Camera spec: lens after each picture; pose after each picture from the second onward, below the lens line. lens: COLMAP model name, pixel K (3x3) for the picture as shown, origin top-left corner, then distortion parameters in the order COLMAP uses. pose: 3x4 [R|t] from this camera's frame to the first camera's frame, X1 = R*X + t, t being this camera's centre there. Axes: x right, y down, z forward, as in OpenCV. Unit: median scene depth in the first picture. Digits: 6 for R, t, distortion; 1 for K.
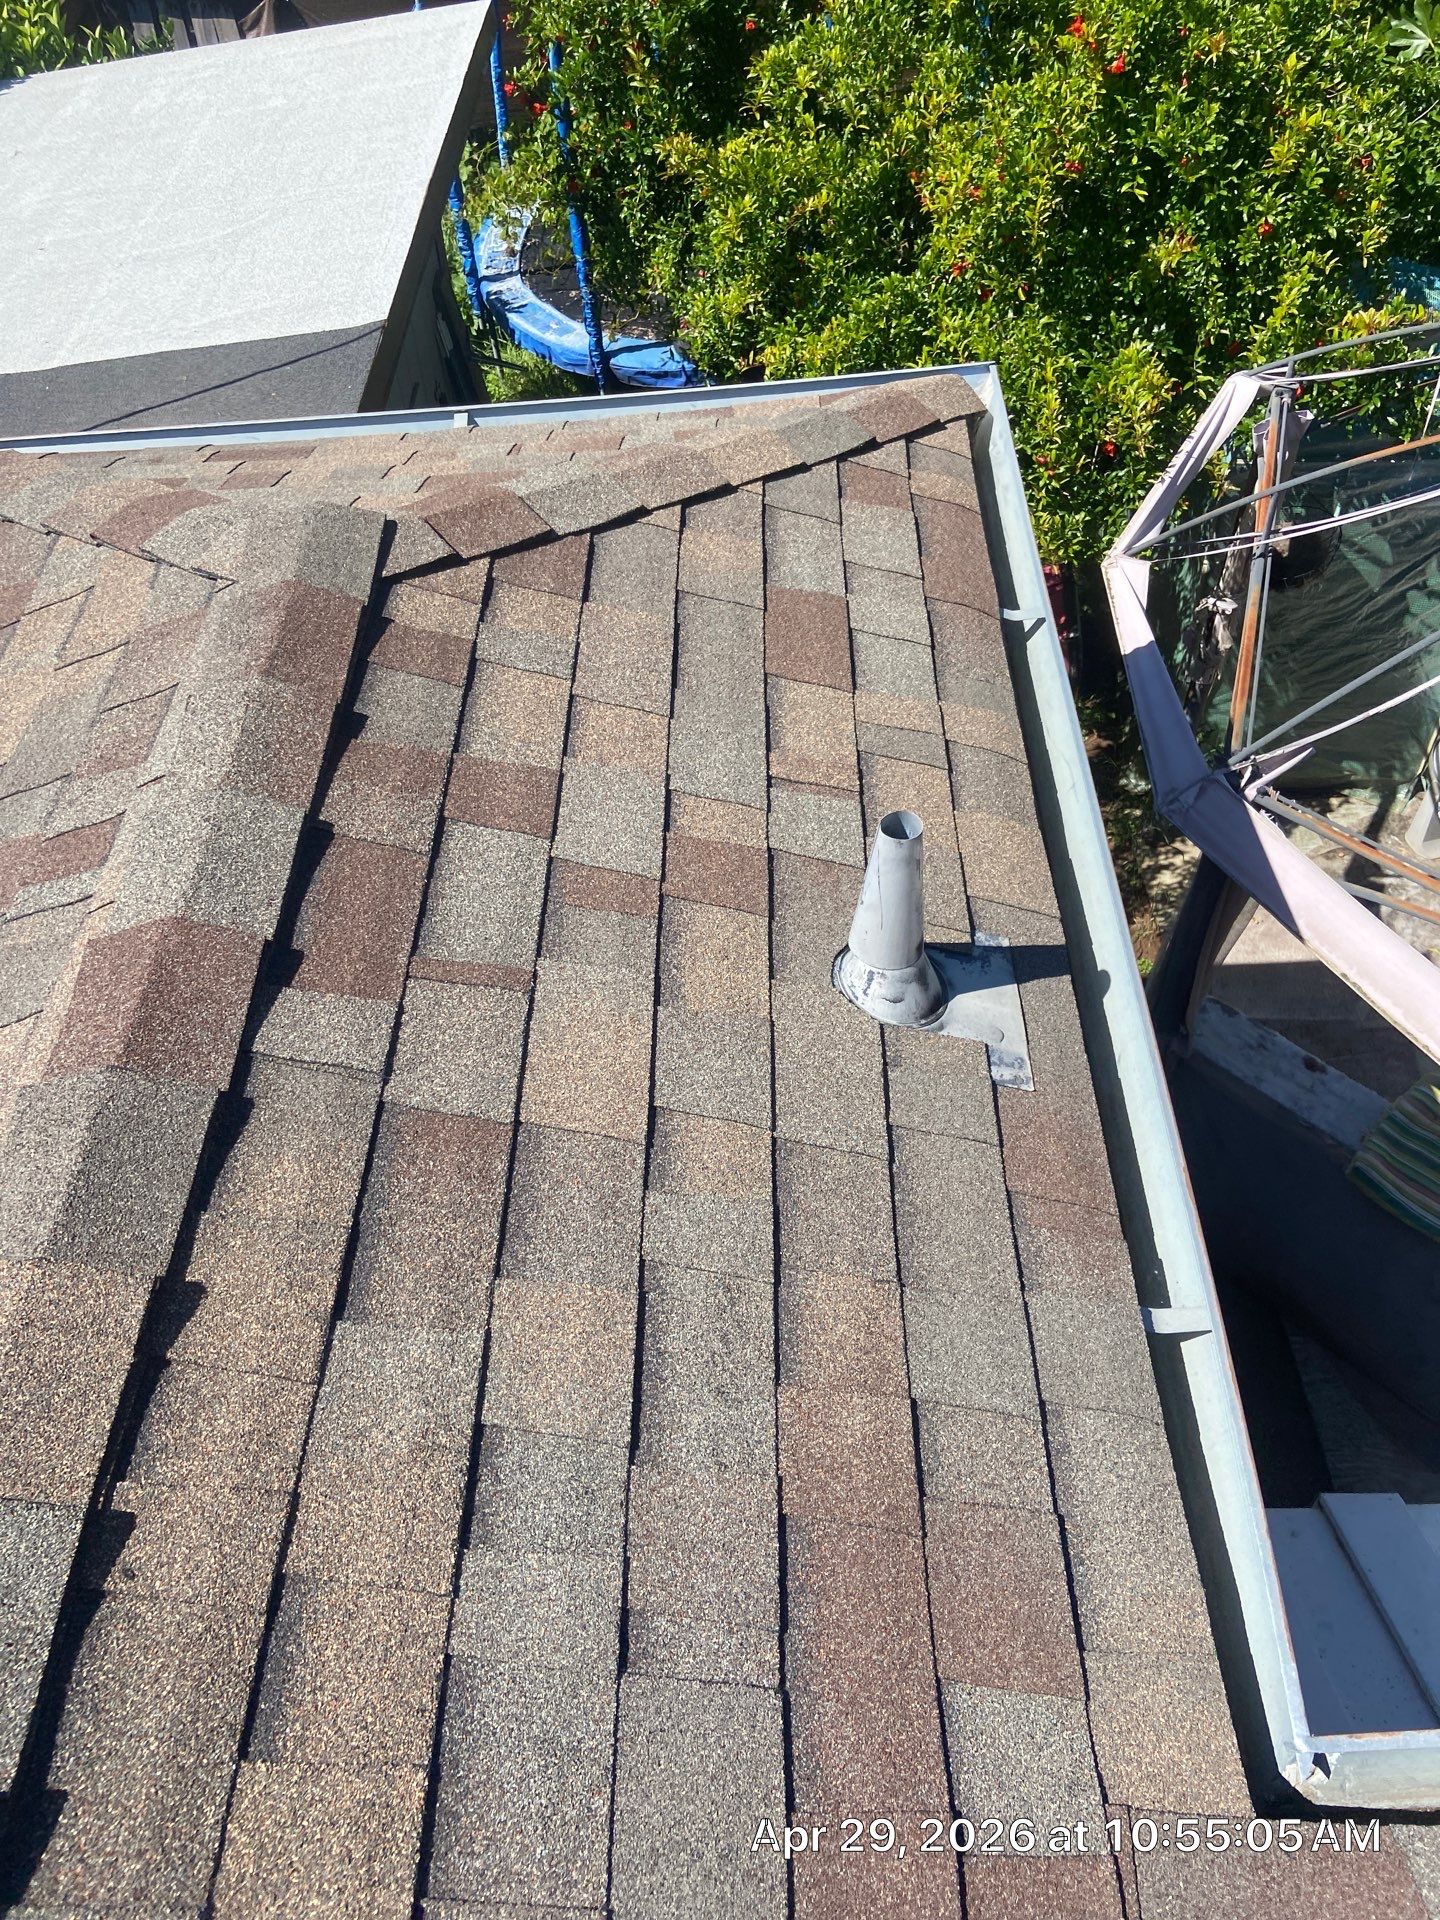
lens RADIAL K [[1433.2, 0, 720.0], [0, 1433.2, 960.0], [0, 0, 1]] dist [0.125494, -0.127826]
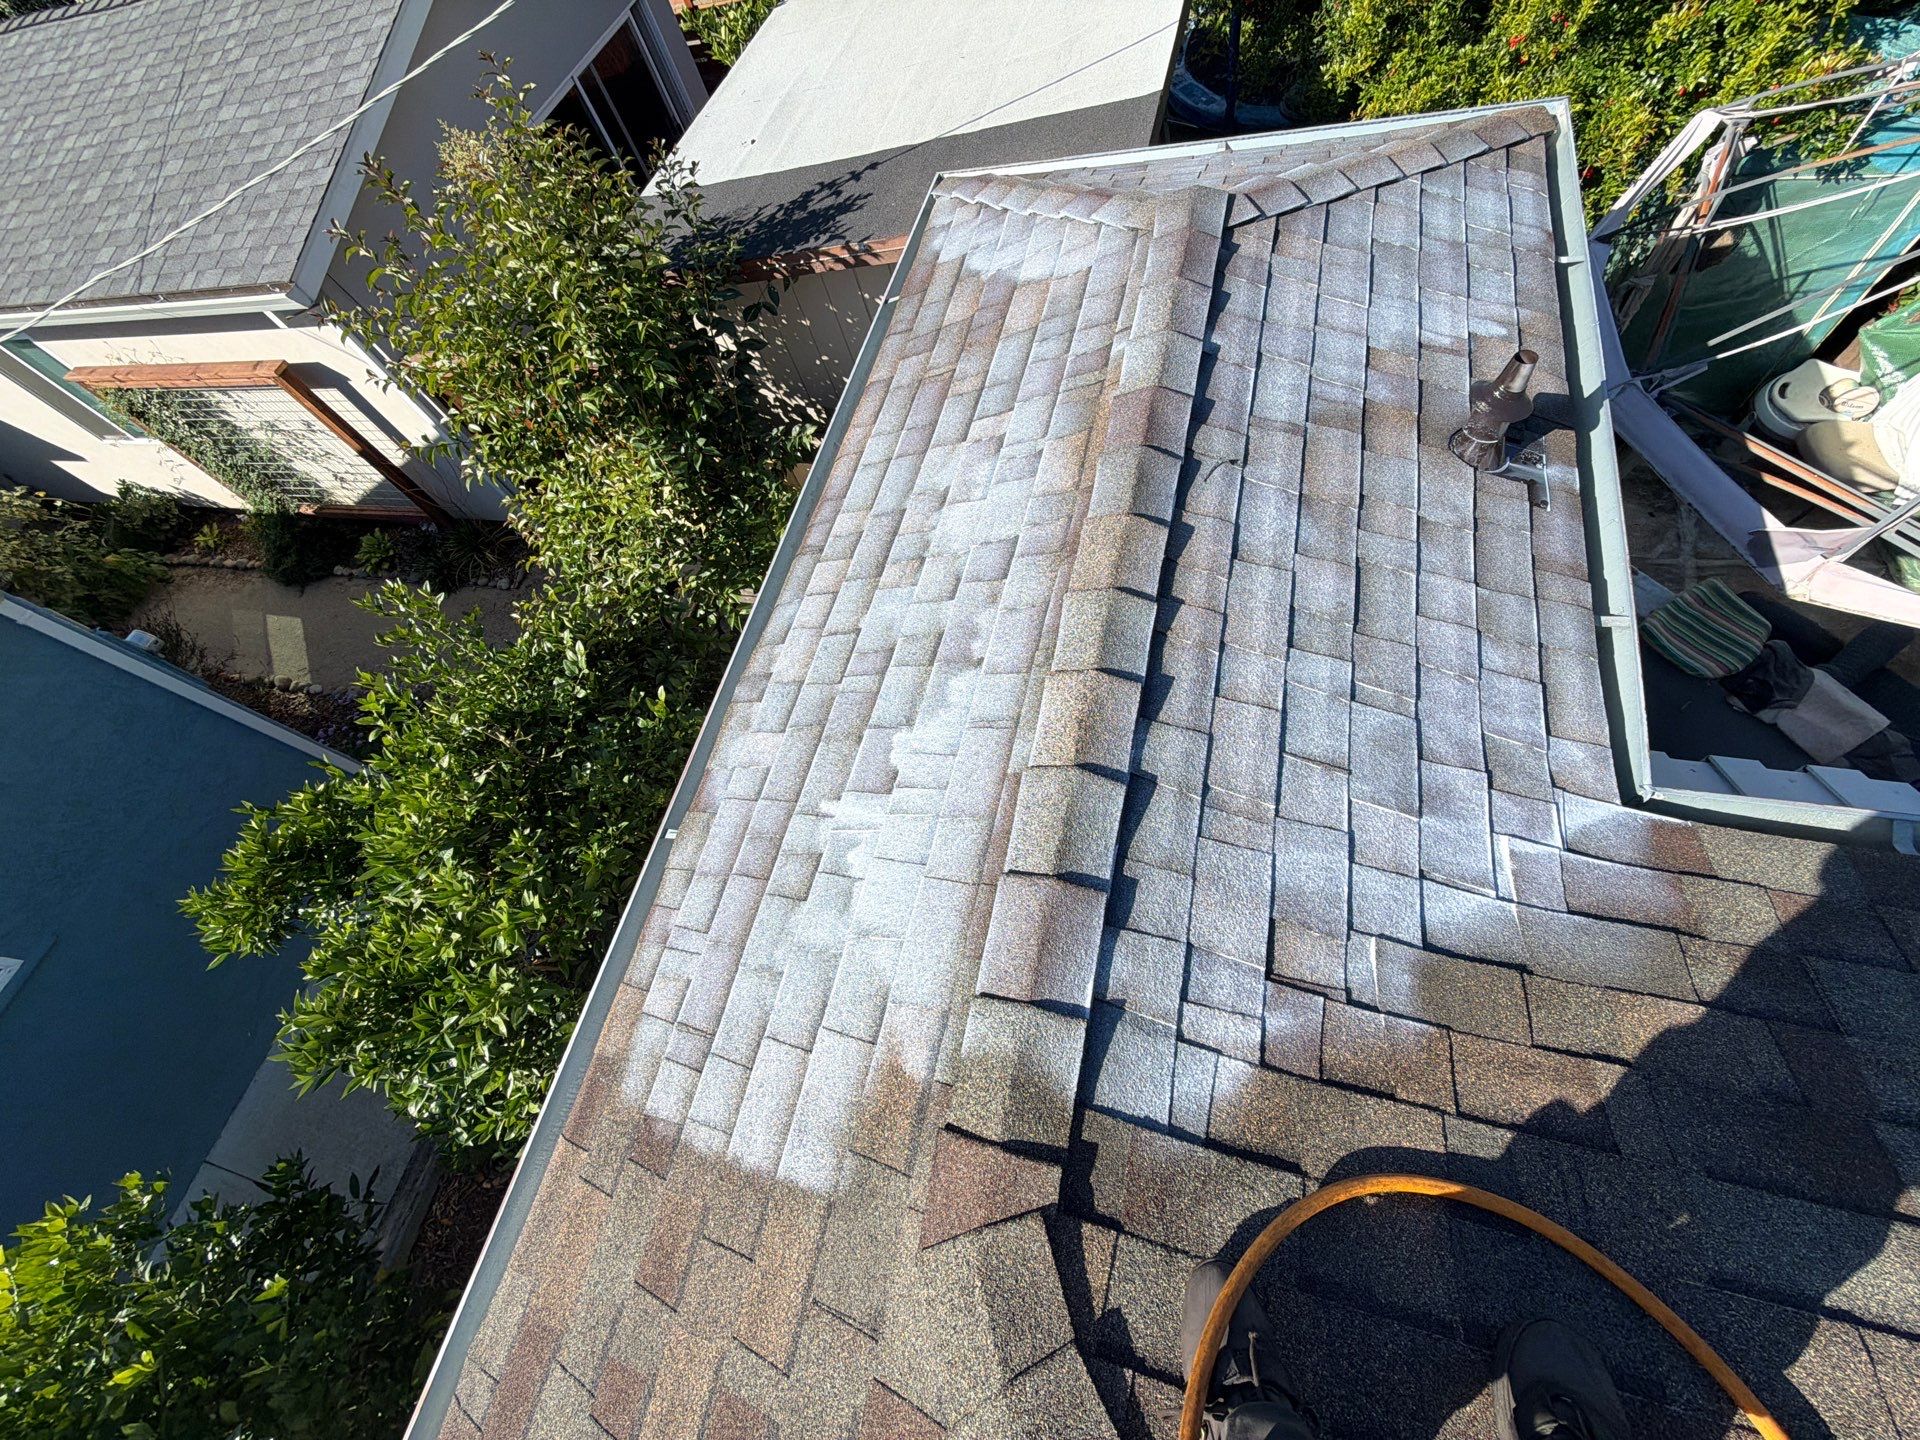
lens RADIAL K [[767.1, 0, 969.7], [0, 767.1, 732.2], [0, 0, 1]] dist [0.001394, -0.000380]
pose [[0.961219, 0.149697, -0.231623, -0.121553], [-0.082216, 0.957214, 0.277455, 0.072282], [0.263247, -0.247652, 0.932400, -0.126450]]
